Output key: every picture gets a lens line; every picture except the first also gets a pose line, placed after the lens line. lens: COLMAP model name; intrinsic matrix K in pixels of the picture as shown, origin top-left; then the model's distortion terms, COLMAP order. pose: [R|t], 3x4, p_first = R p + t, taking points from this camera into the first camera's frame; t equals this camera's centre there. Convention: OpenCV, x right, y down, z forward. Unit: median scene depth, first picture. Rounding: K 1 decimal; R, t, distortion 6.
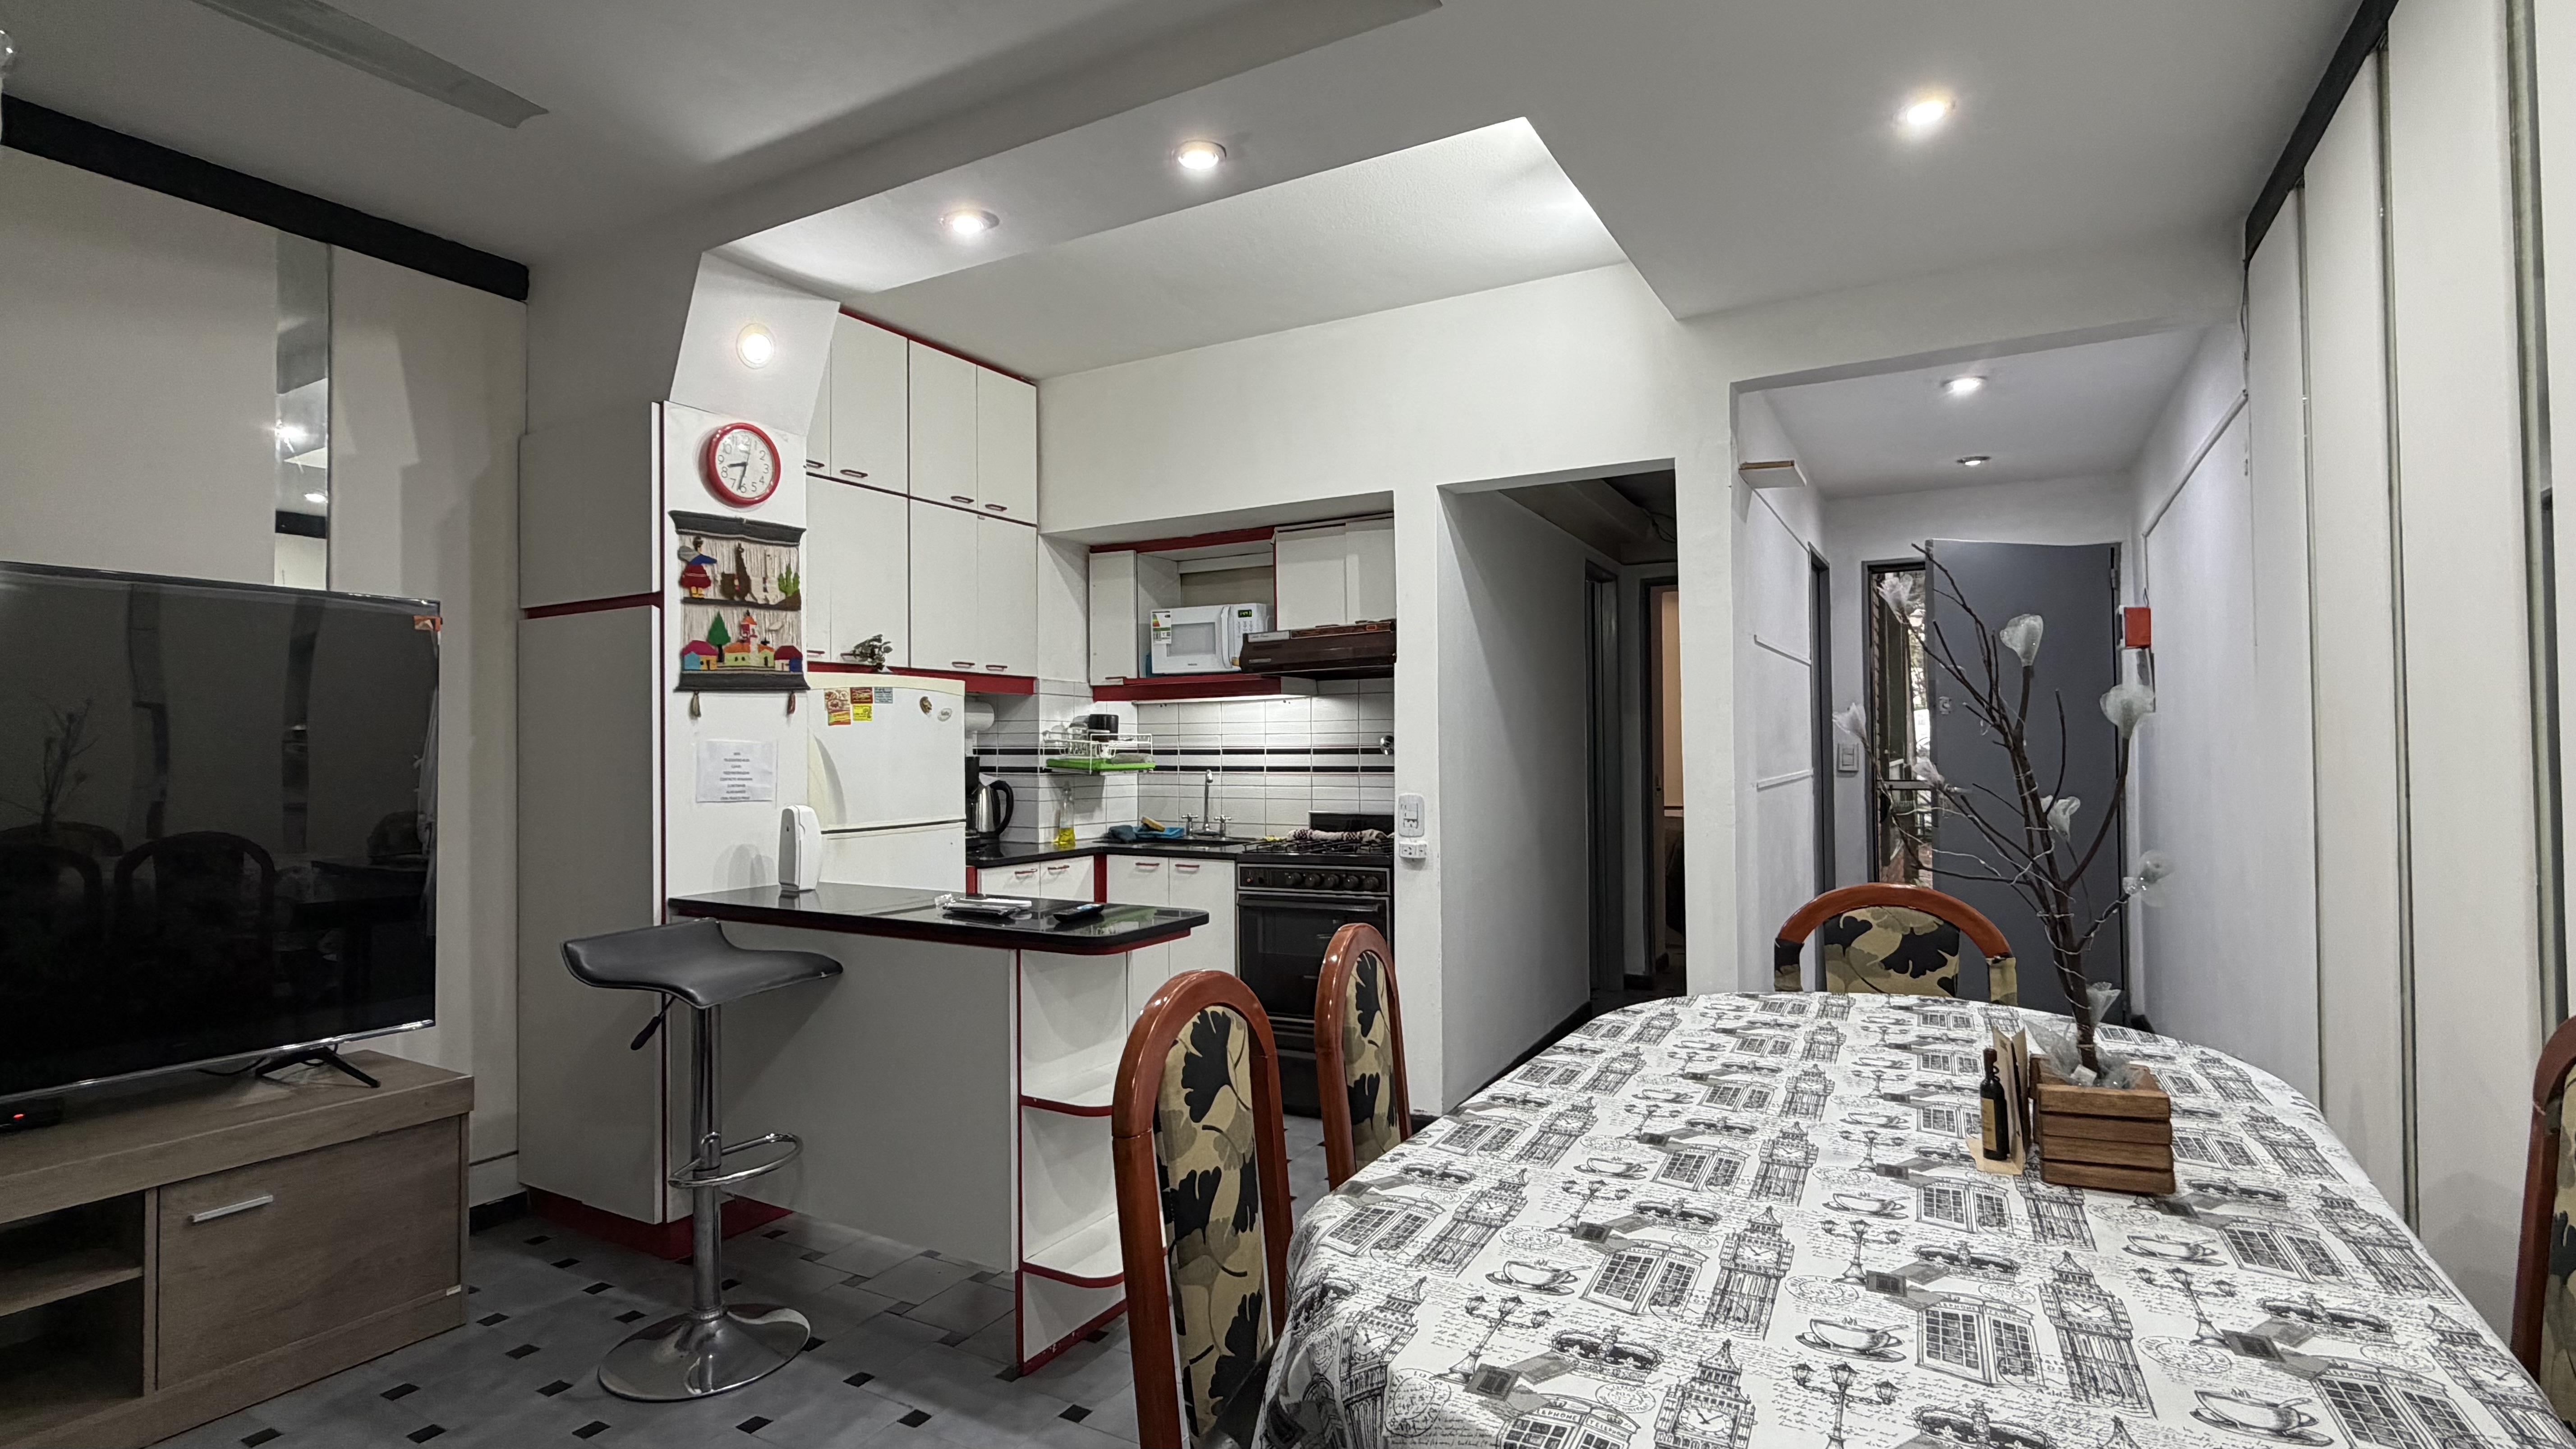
lens RADIAL K [[1213.1, 0, 1280.6], [0, 1213.1, 725.7], [0, 0, 1]] dist [0.000272, -0.000856]
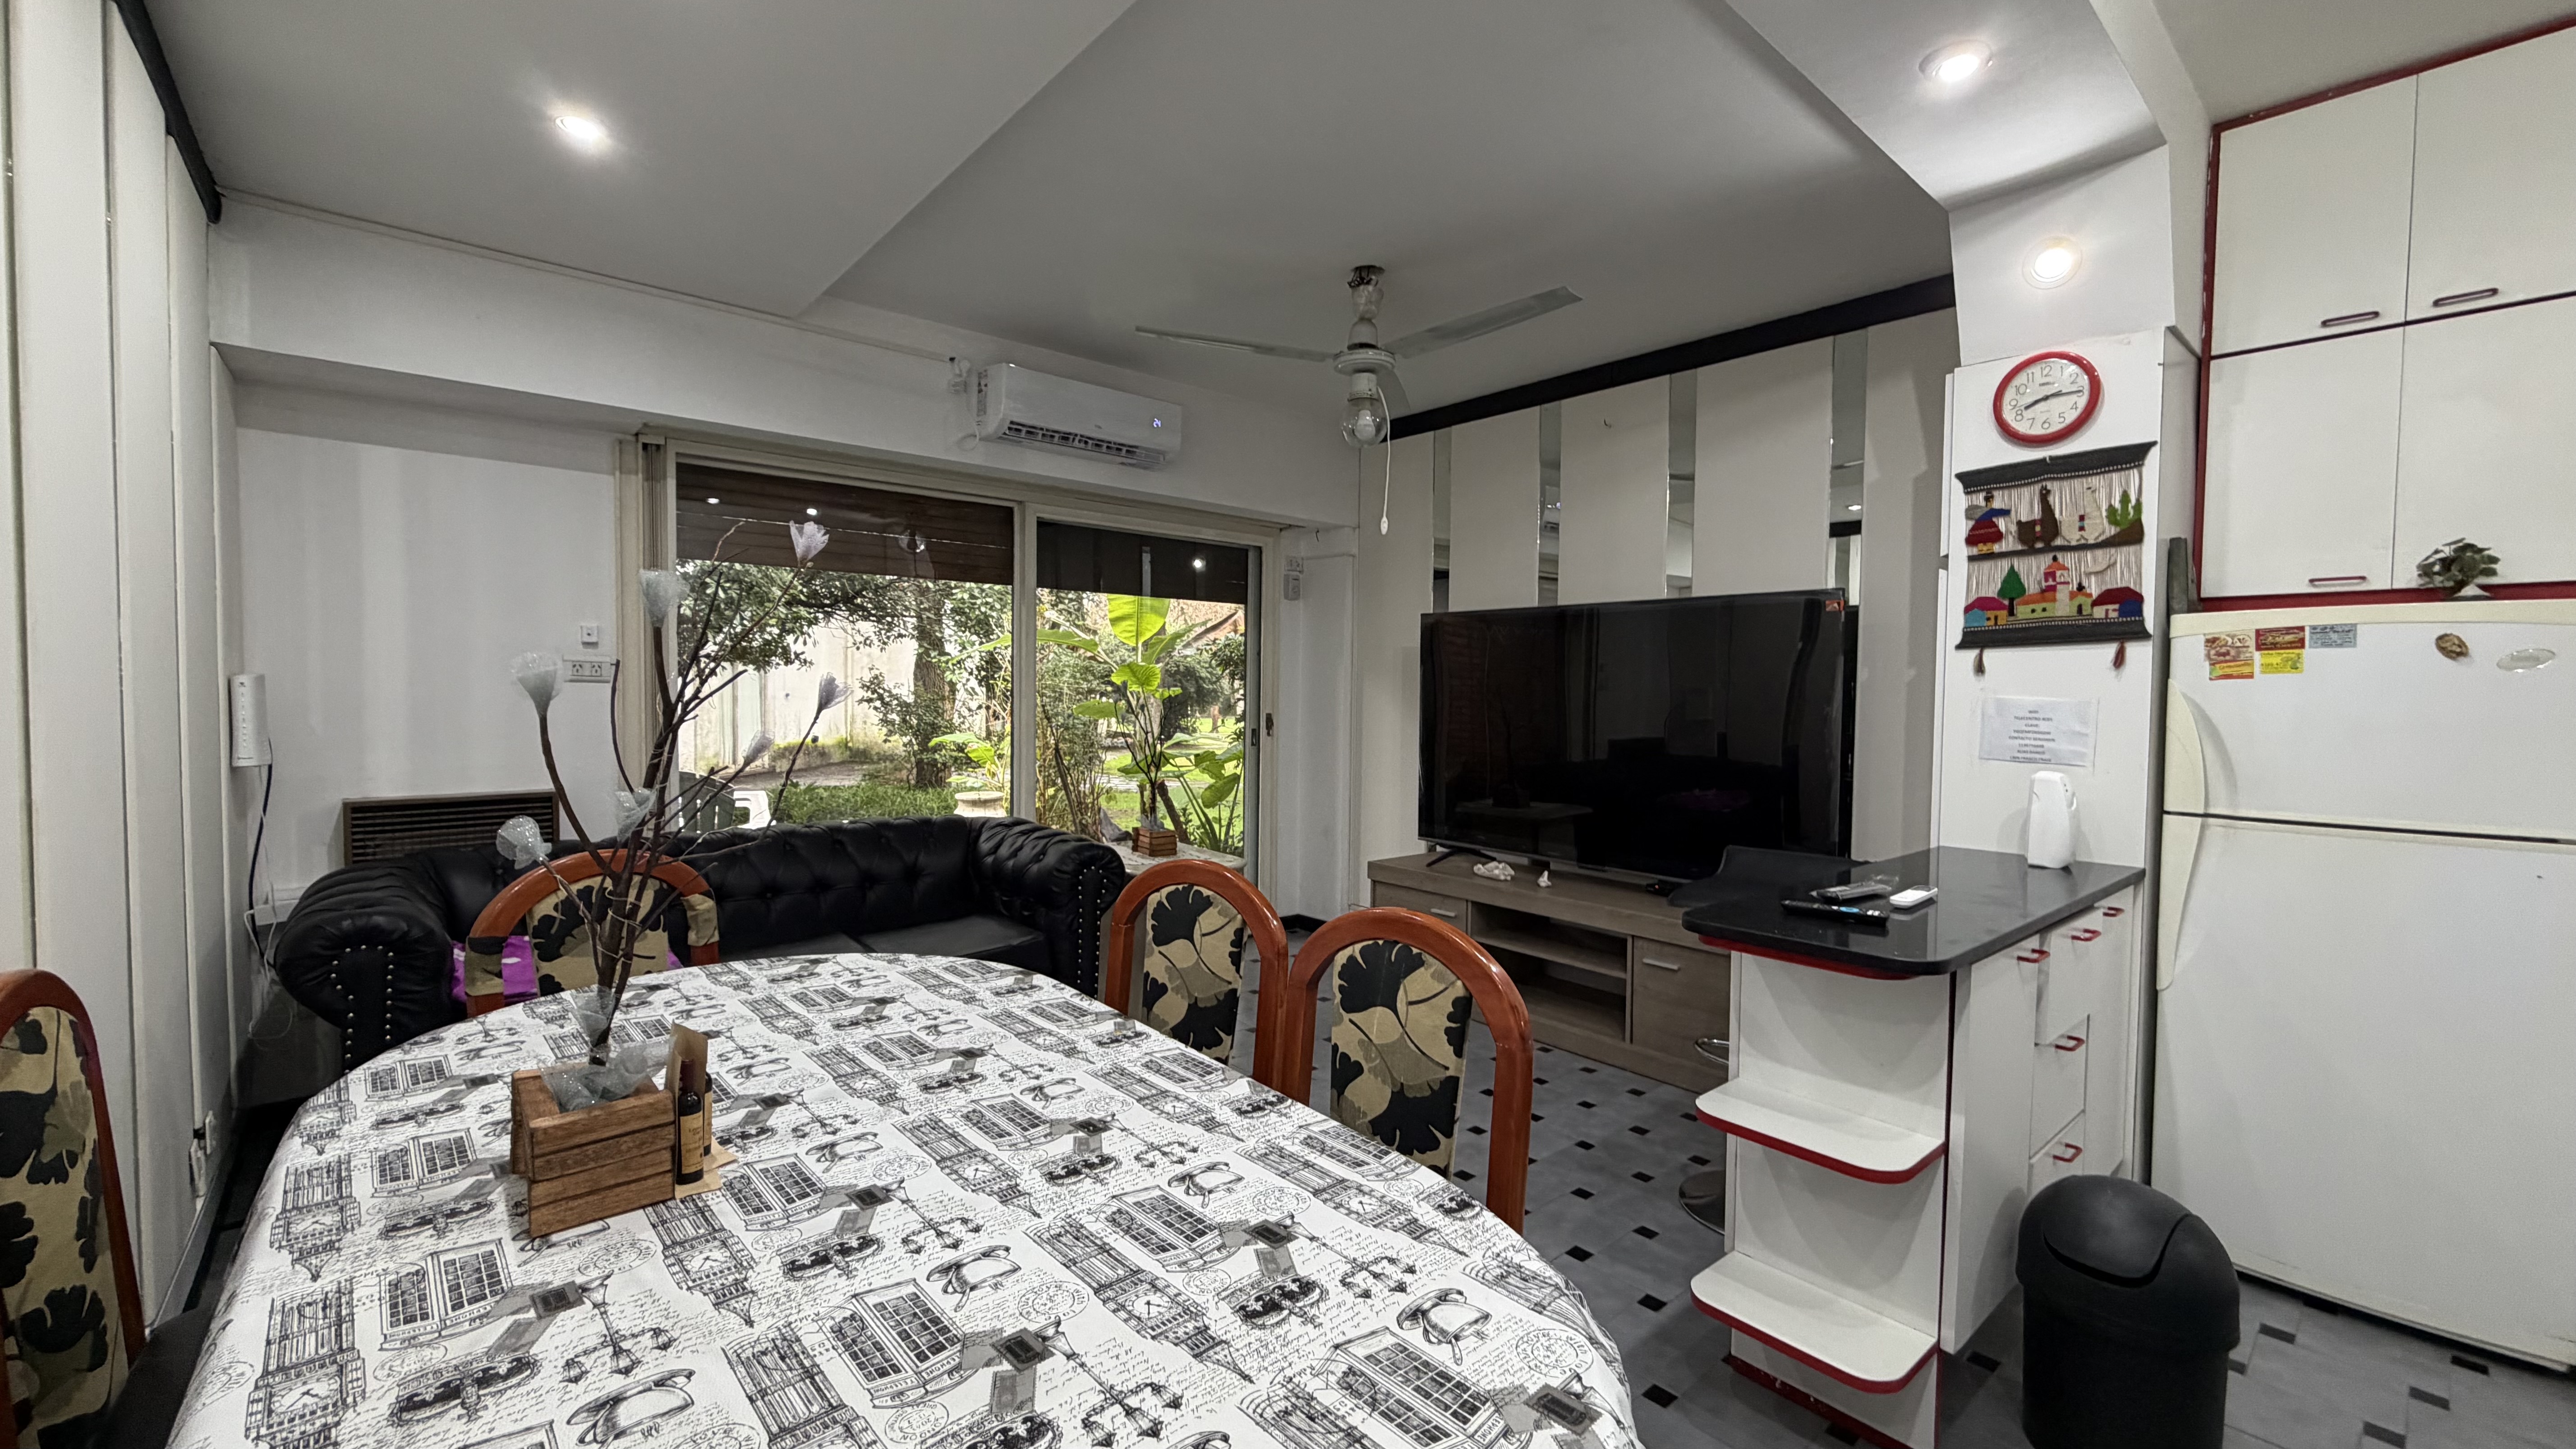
lens RADIAL K [[1024.9, 0, 1276.8], [0, 1024.9, 723.2], [0, 0, 1]] dist [0.000744, -0.000258]
pose [[-0.339100, 0.038015, -0.939982, 0.376183], [0.008922, 0.999268, 0.037194, -0.002170], [0.940708, 0.004226, -0.339191, 0.541979]]
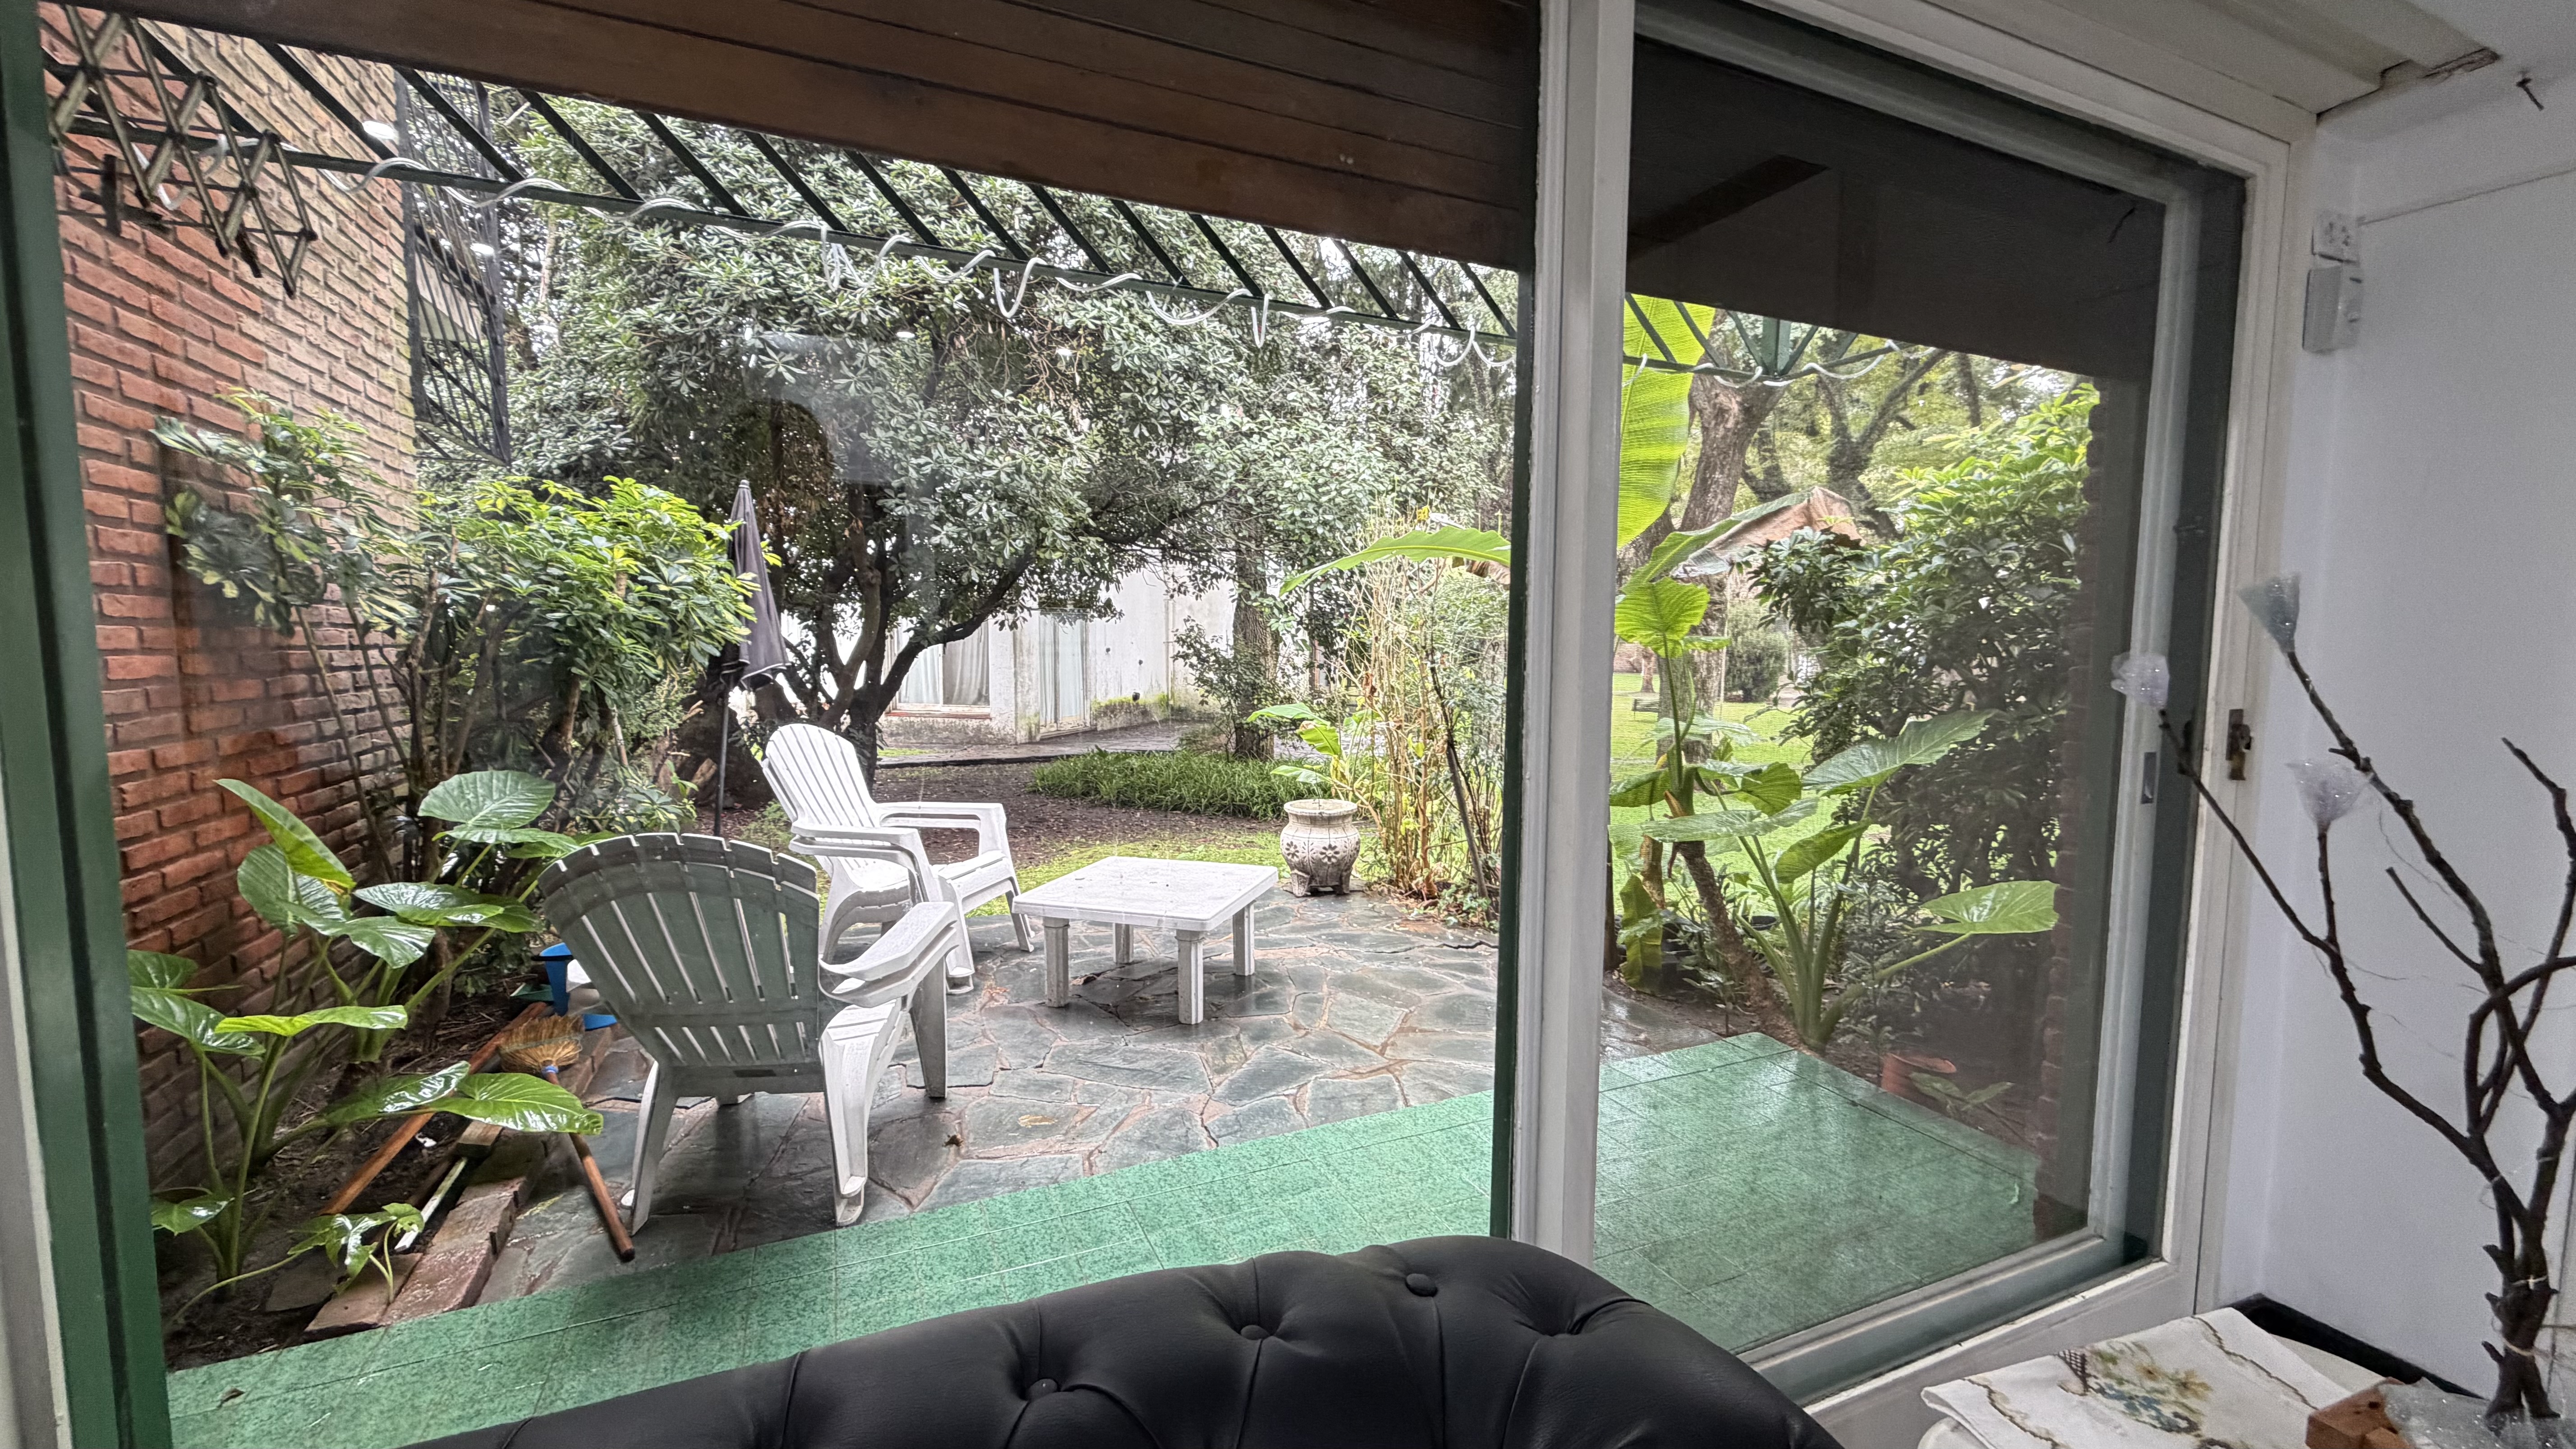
lens RADIAL K [[1024.9, 0, 1276.8], [0, 1024.9, 723.2], [0, 0, 1]] dist [0.000744, -0.000258]
pose [[-0.603609, 0.071978, -0.794025, -0.258234], [0.014983, 0.996765, 0.078967, -0.000219], [0.797140, 0.035768, -0.602735, 0.043304]]
